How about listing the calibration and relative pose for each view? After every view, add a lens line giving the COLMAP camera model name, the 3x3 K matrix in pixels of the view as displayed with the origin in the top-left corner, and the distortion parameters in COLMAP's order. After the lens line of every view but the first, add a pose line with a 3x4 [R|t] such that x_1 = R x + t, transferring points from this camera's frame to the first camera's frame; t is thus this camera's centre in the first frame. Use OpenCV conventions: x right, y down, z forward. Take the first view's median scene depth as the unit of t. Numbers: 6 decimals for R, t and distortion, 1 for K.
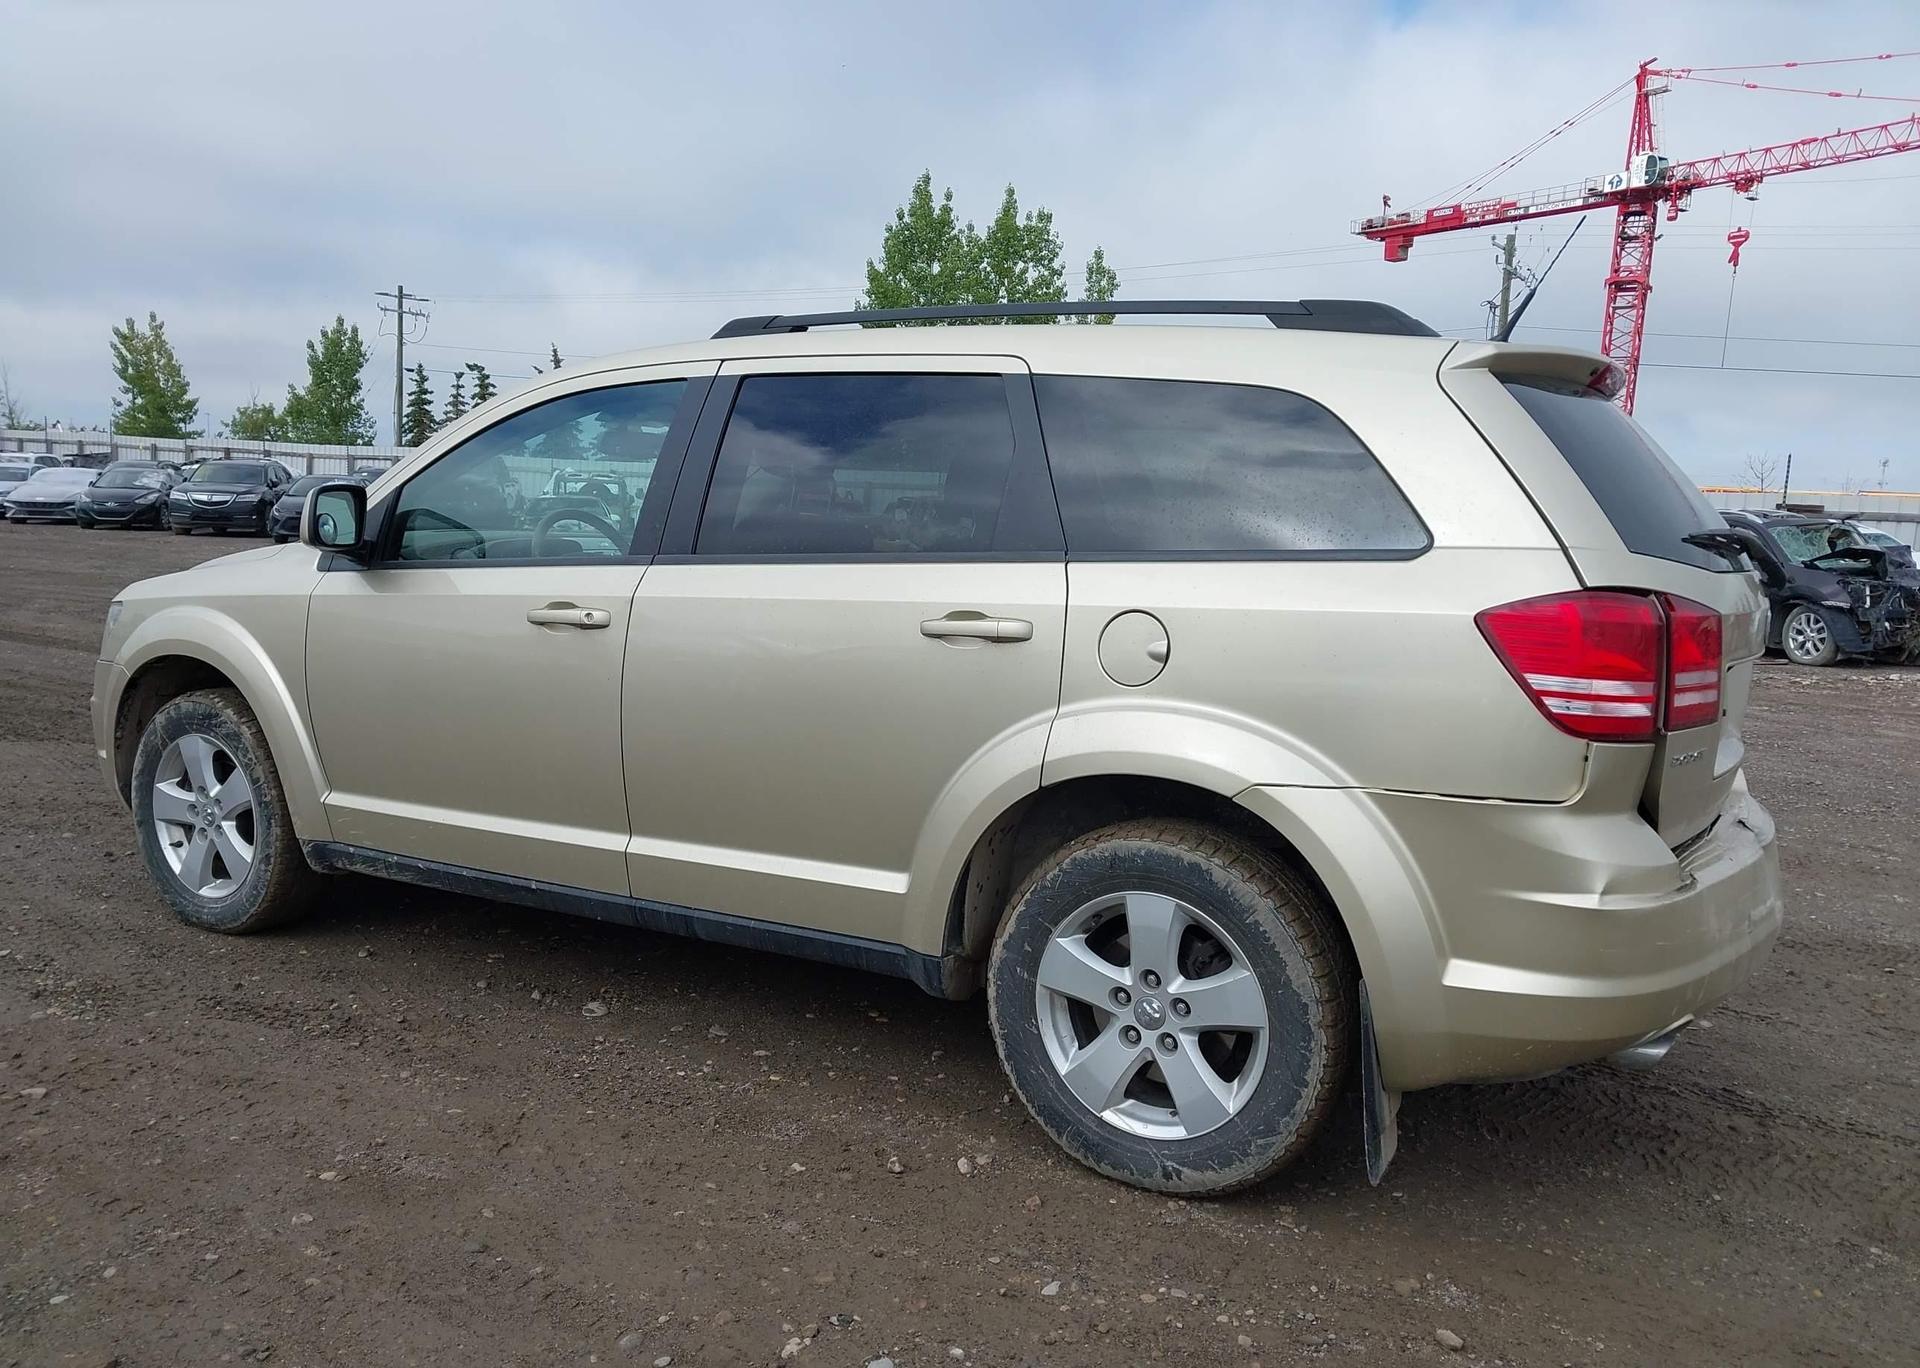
lens RADIAL K [[1537.2, 0, 966.6], [0, 1537.2, 688.2], [0, 0, 1]] dist [0.054279, -0.060662]
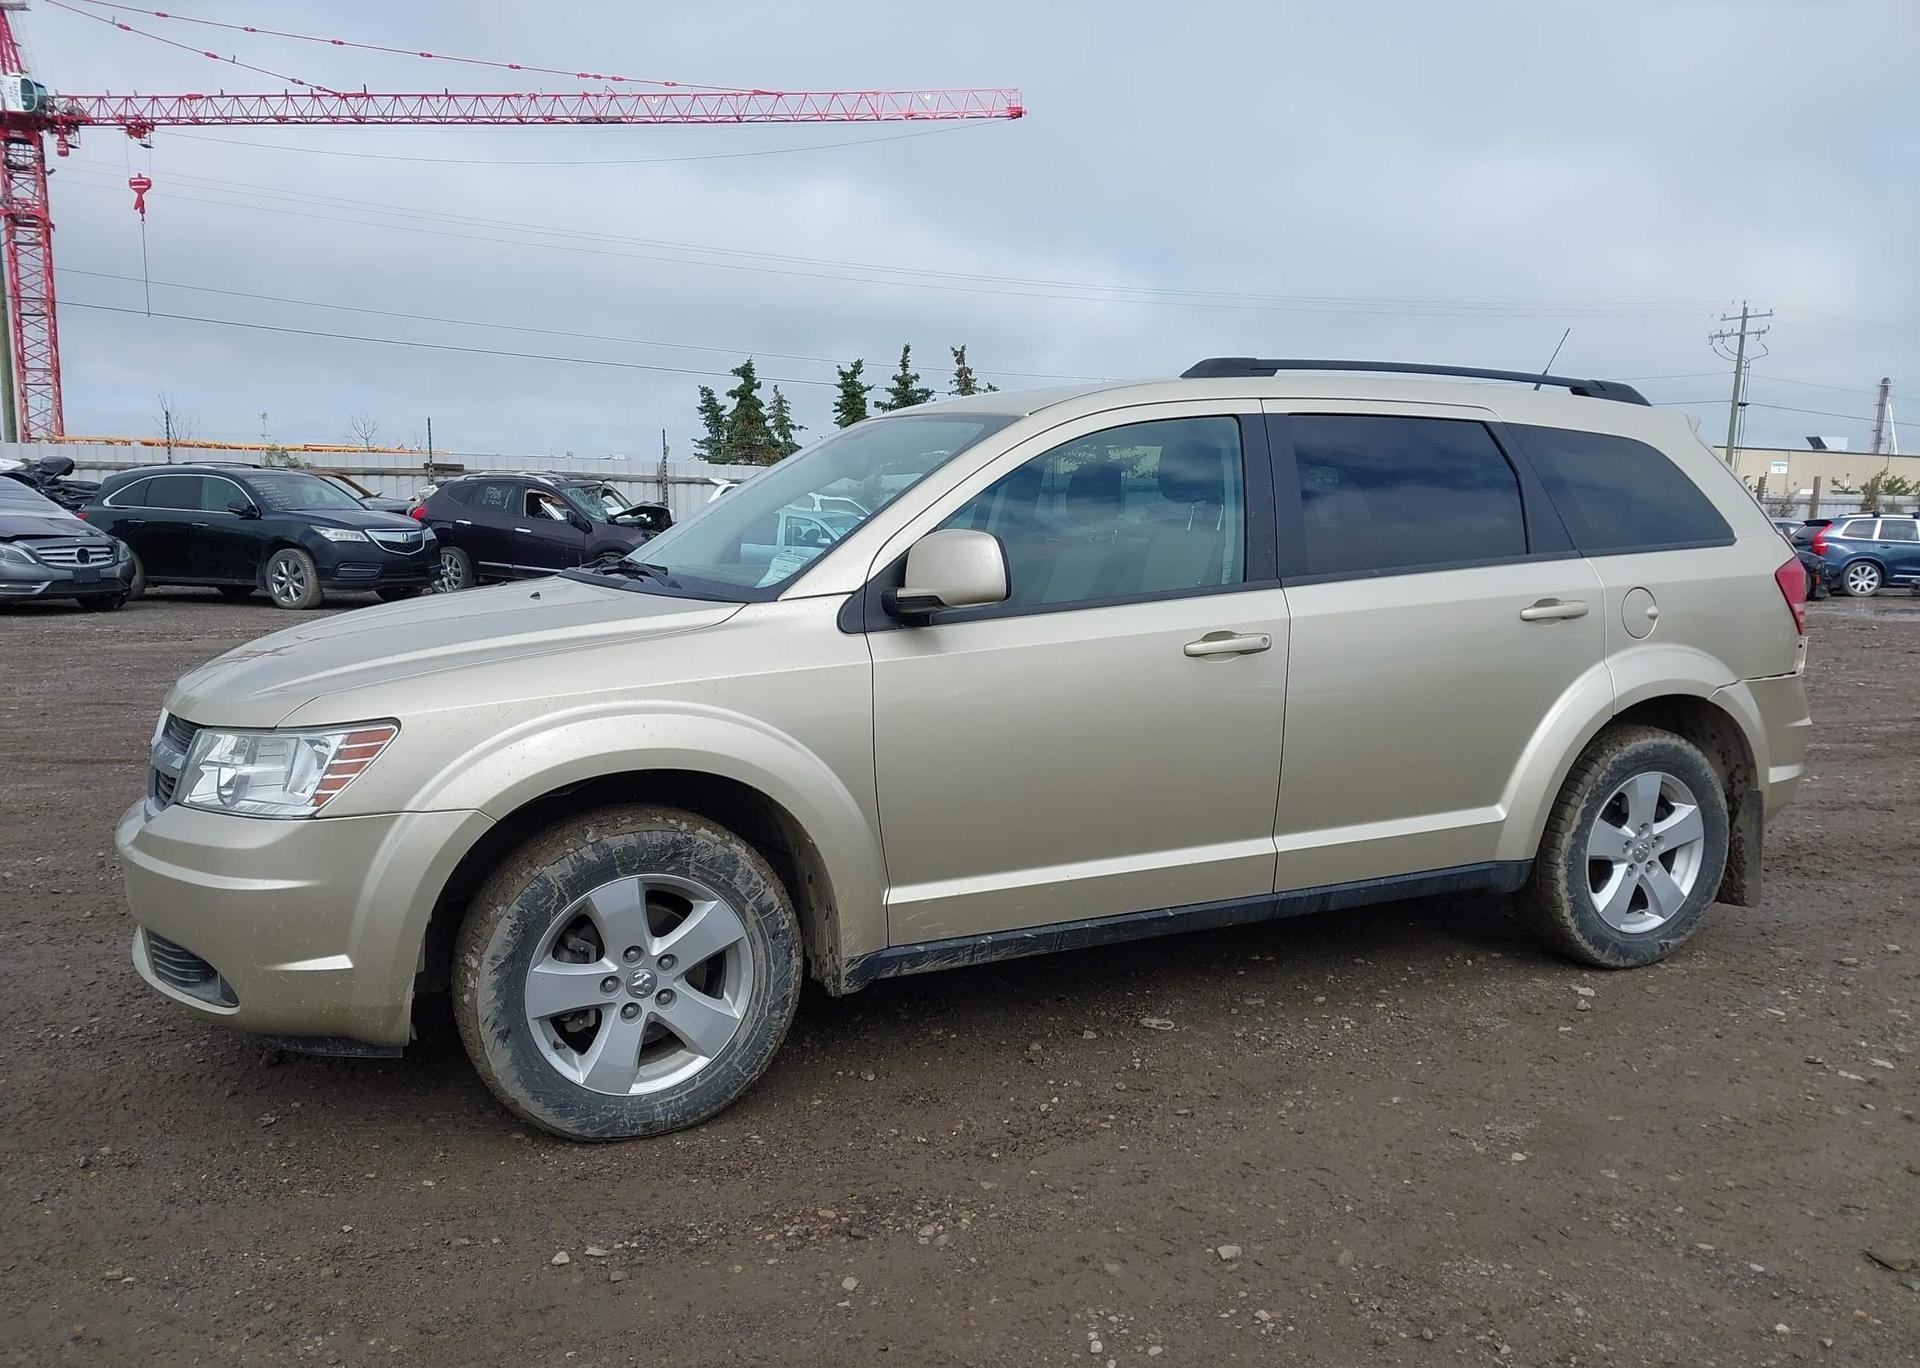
lens RADIAL K [[1537.2, 0, 966.3], [0, 1537.2, 695.3], [0, 0, 1]] dist [0.054279, -0.060662]
pose [[0.553997, -0.139469, 0.820753, -1.062379], [0.109088, 0.989528, 0.094516, -0.113761], [-0.825341, 0.037173, 0.563410, 0.487835]]
